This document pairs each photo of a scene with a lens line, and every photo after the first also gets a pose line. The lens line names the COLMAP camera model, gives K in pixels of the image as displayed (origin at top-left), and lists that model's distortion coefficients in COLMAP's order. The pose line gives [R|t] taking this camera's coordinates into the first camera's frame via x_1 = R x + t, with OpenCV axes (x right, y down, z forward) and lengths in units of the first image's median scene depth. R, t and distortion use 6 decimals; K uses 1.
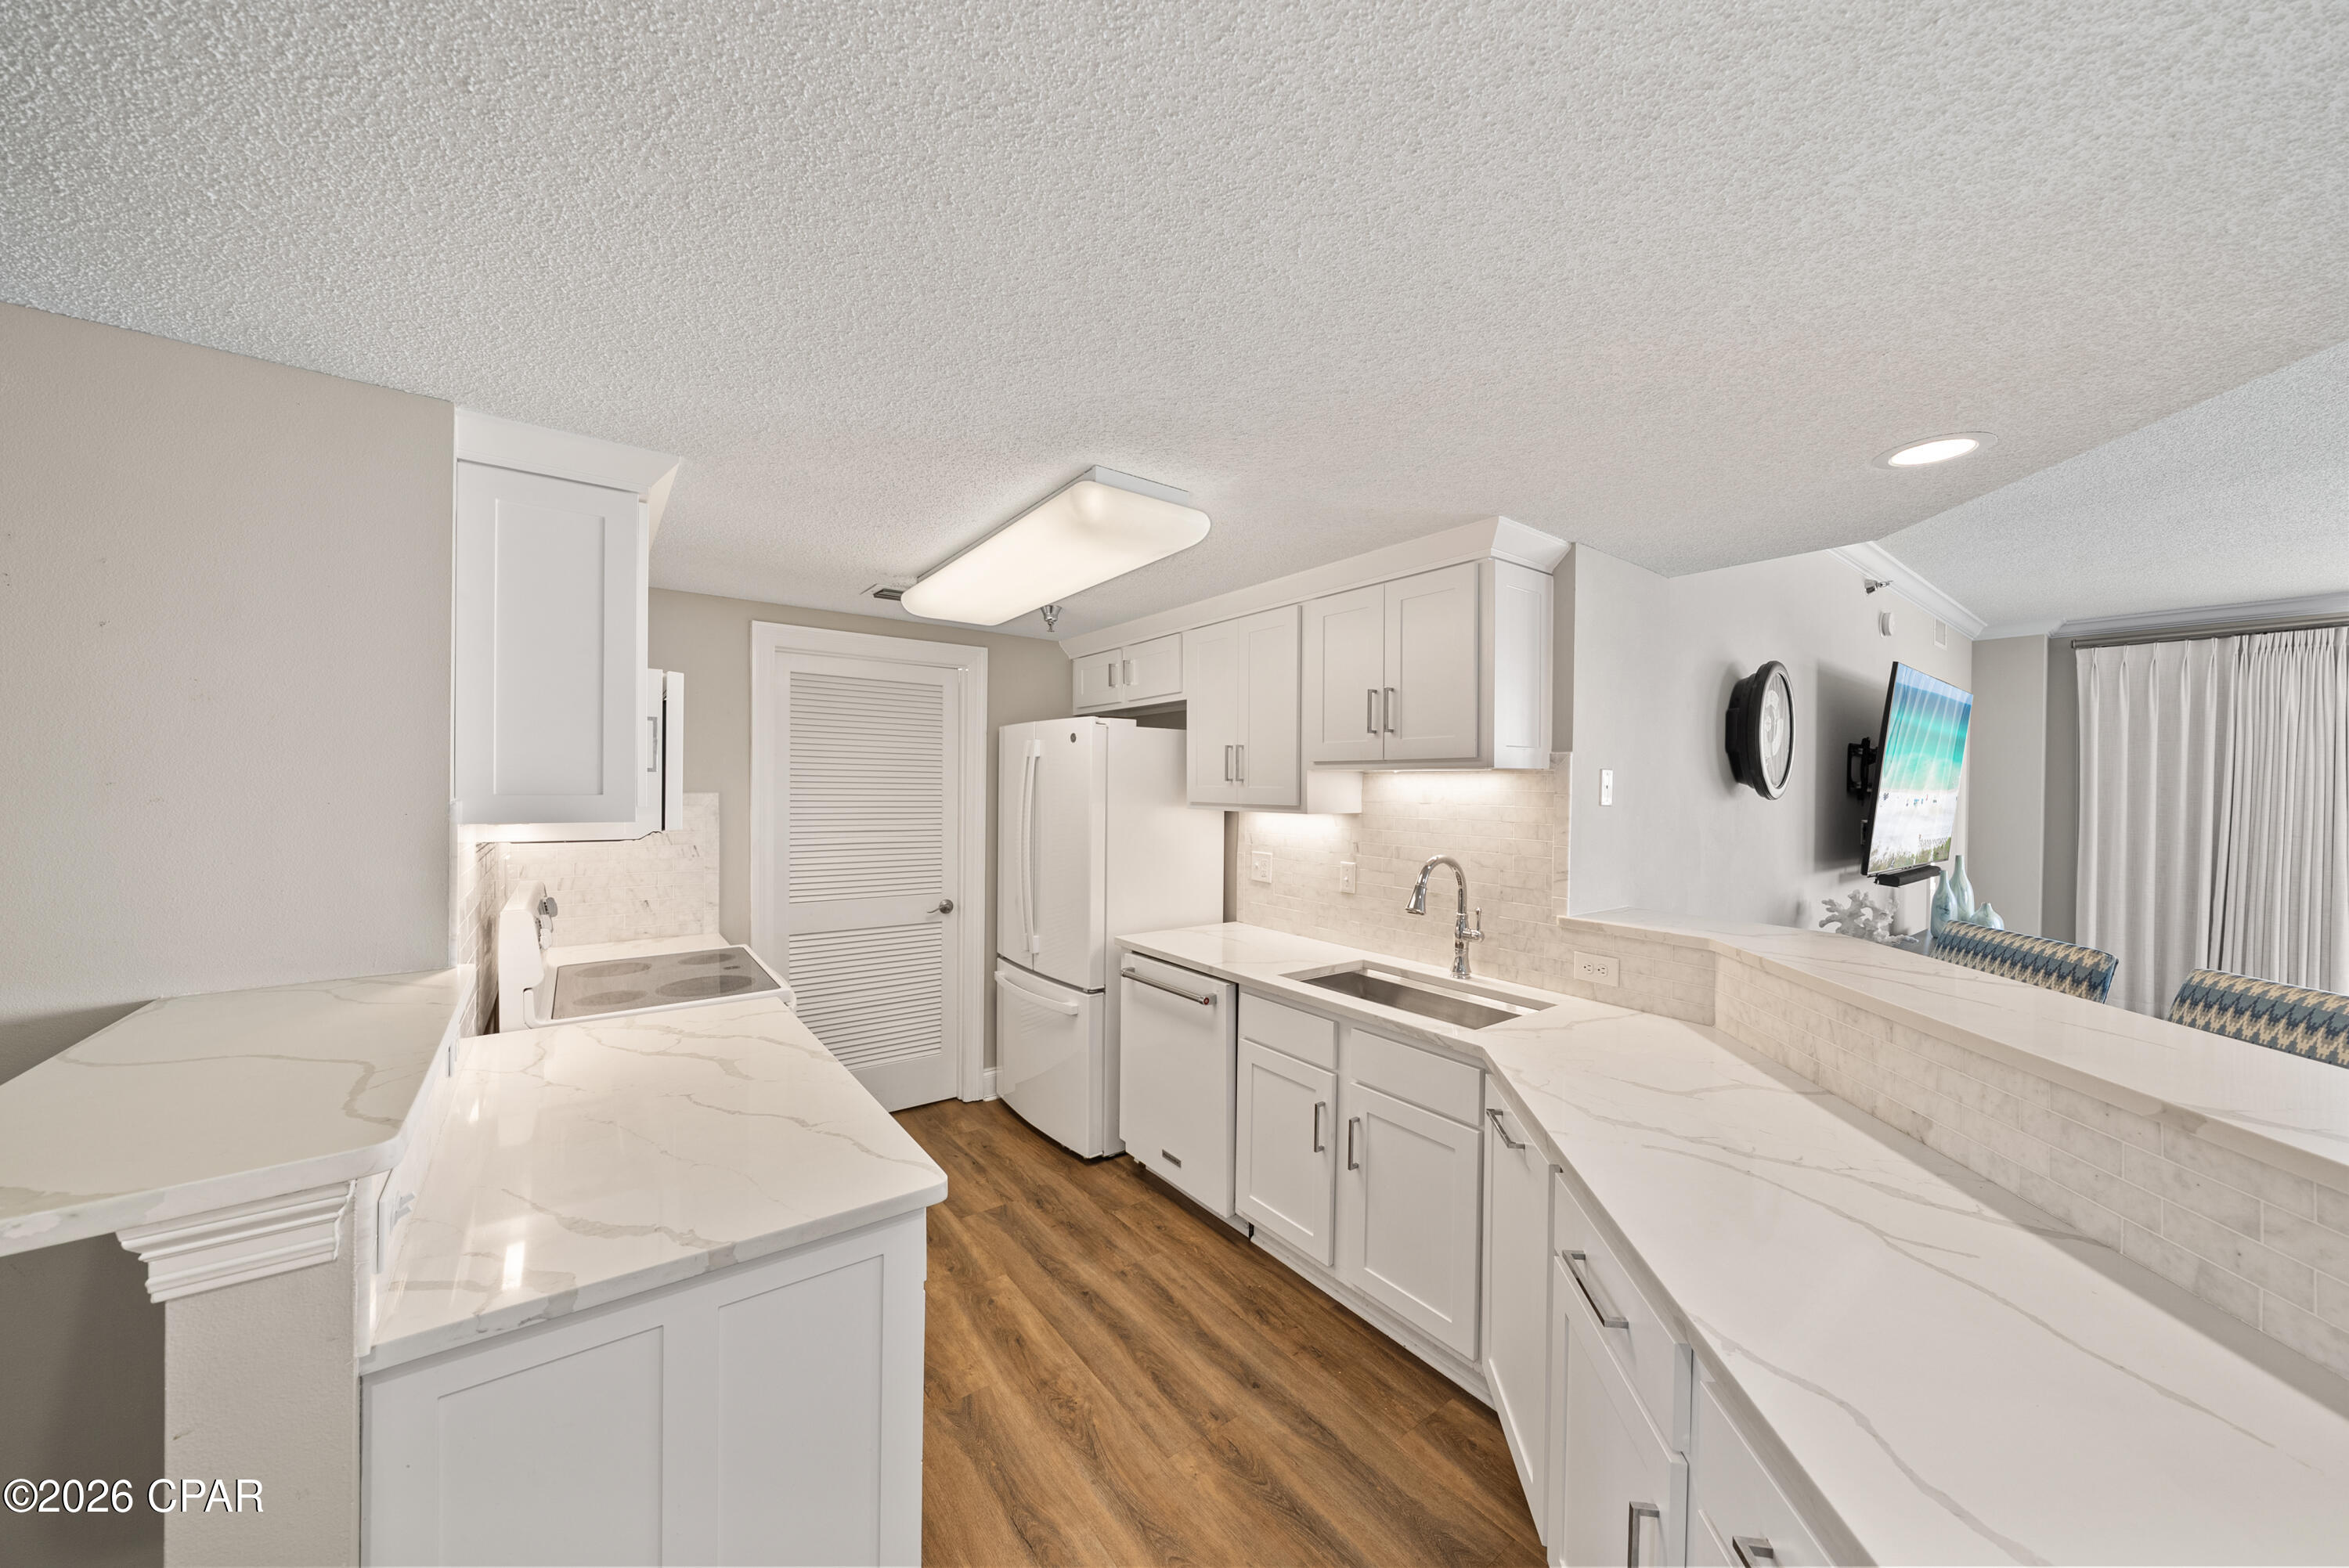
lens RADIAL K [[814.5, 0, 1177.3], [0, 814.5, 791.4], [0, 0, 1]] dist [-0.000506, -0.000180]
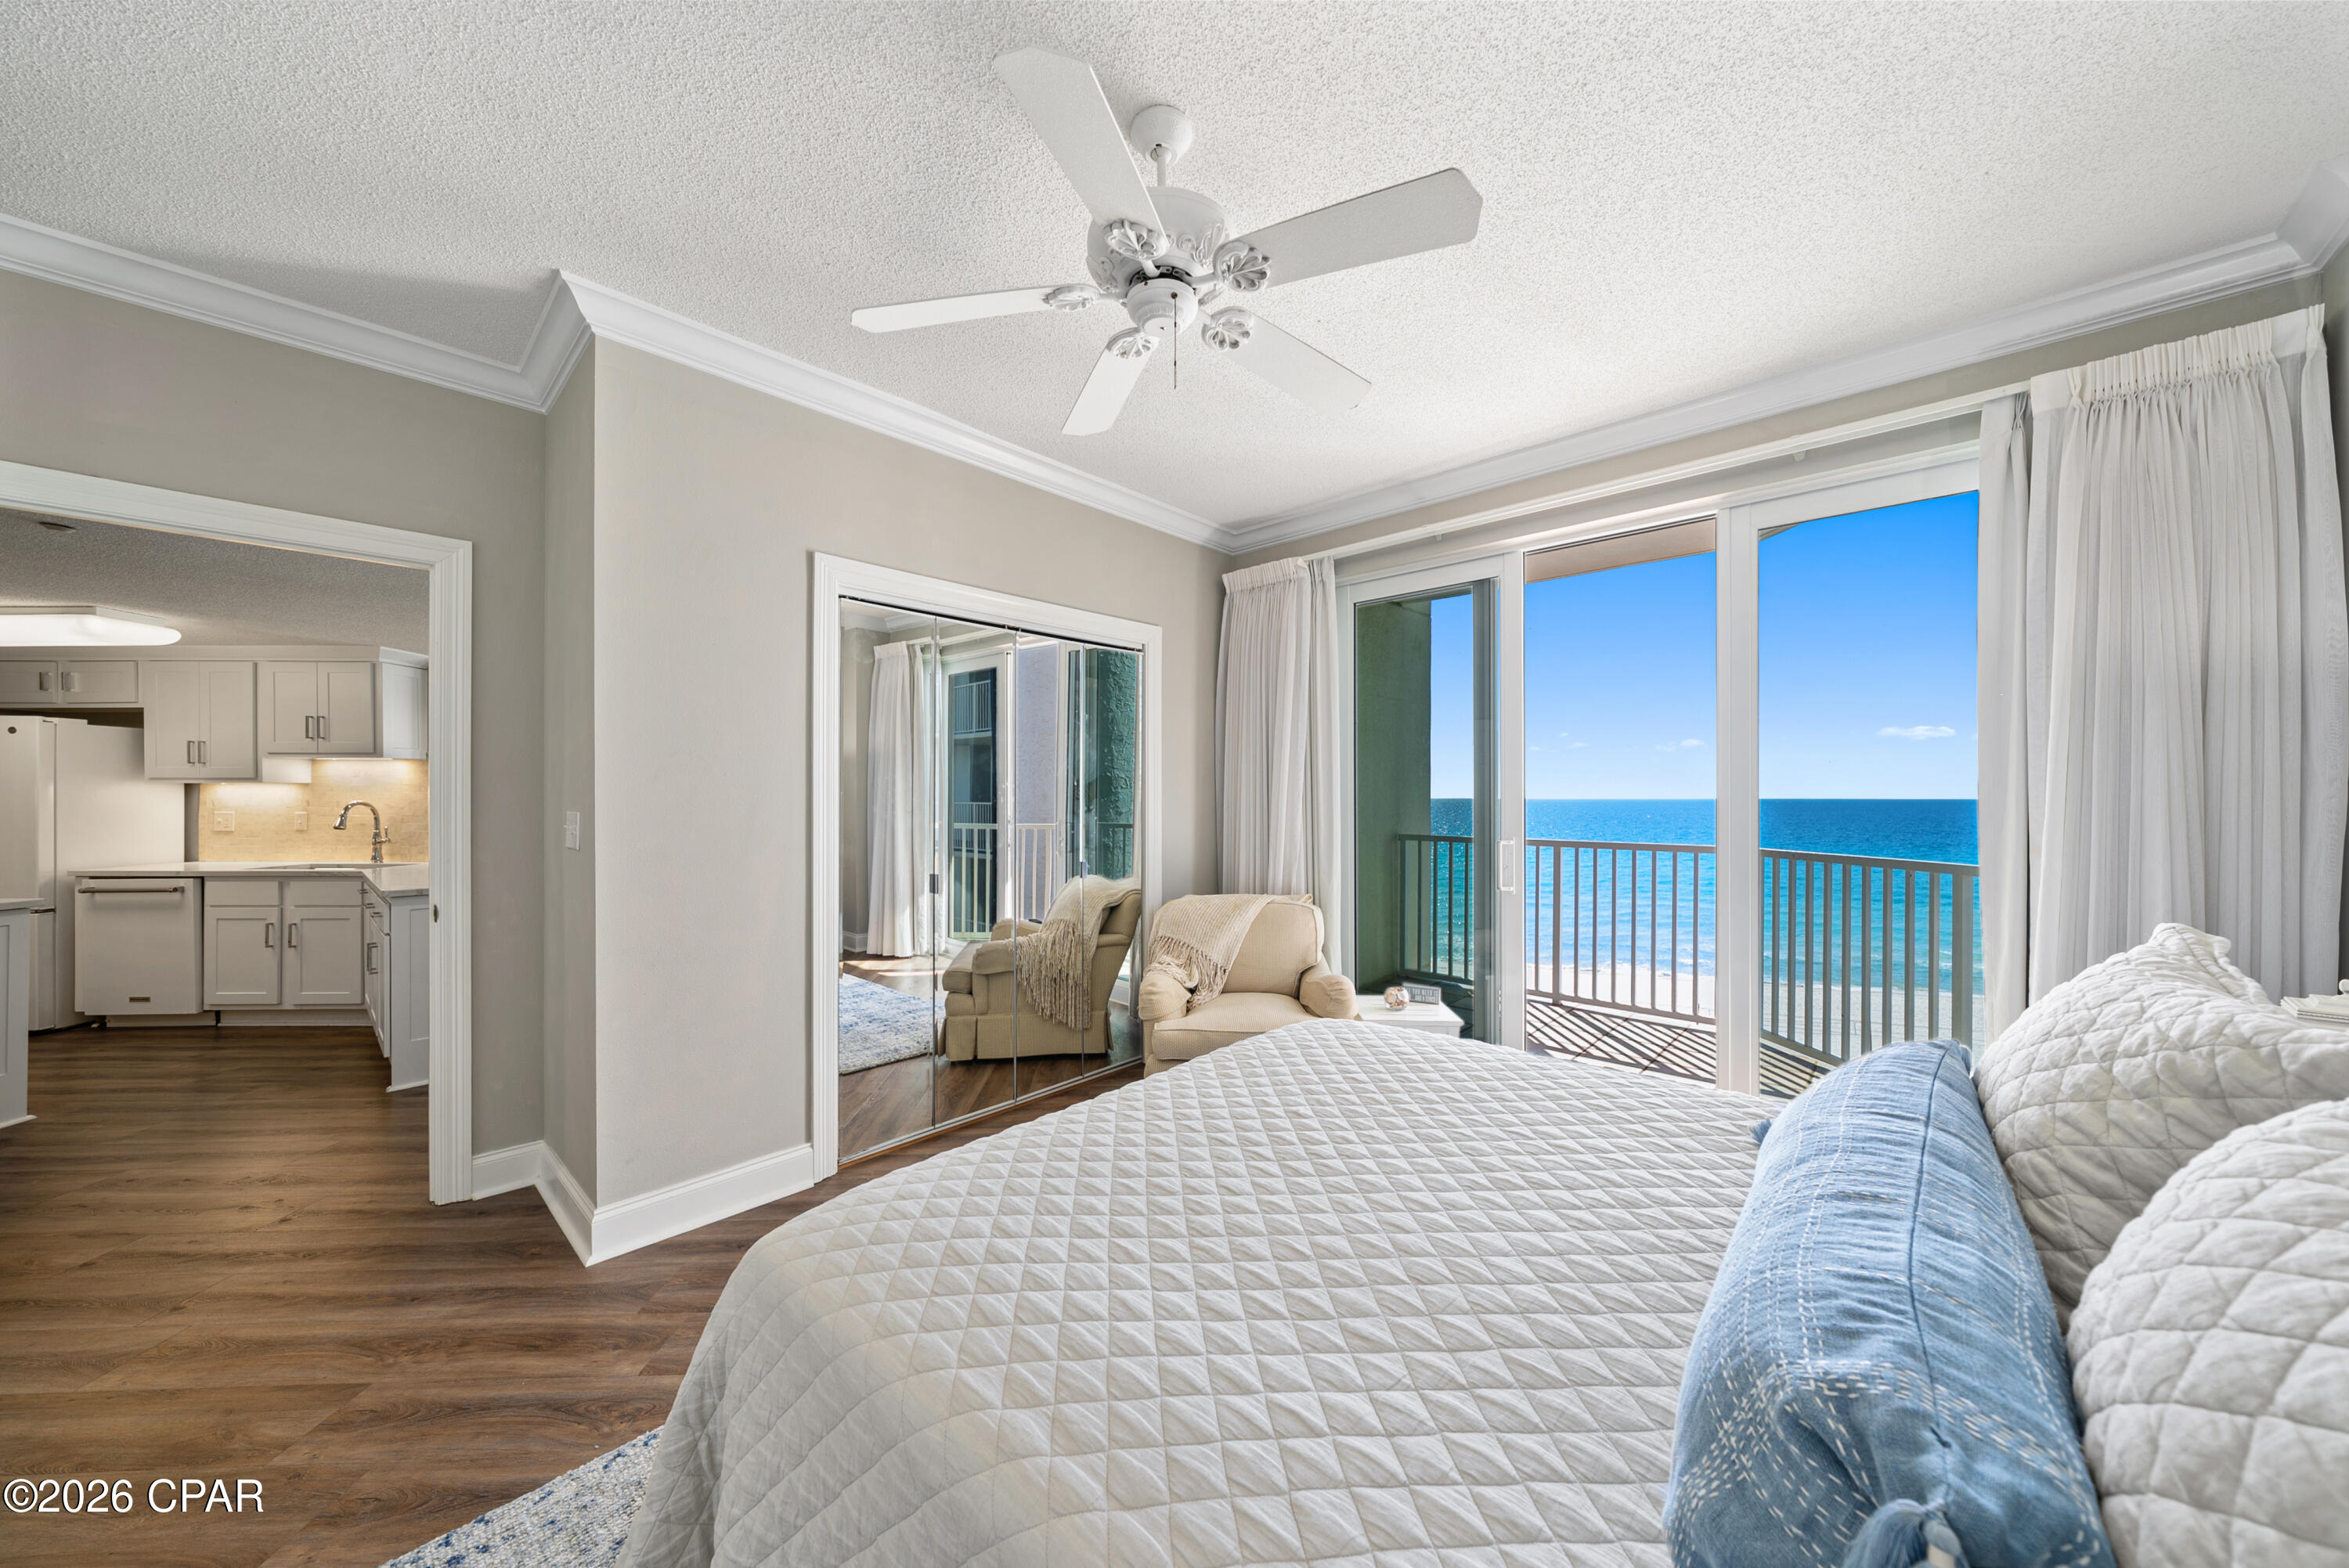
lens RADIAL K [[814.5, 0, 1176.3], [0, 814.5, 792.7], [0, 0, 1]] dist [-0.000506, -0.000180]
pose [[0.570074, -0.010448, 0.821527, -0.156730], [0.011685, 0.999921, 0.004608, 0.064931], [-0.821510, 0.006972, 0.570151, -1.599251]]
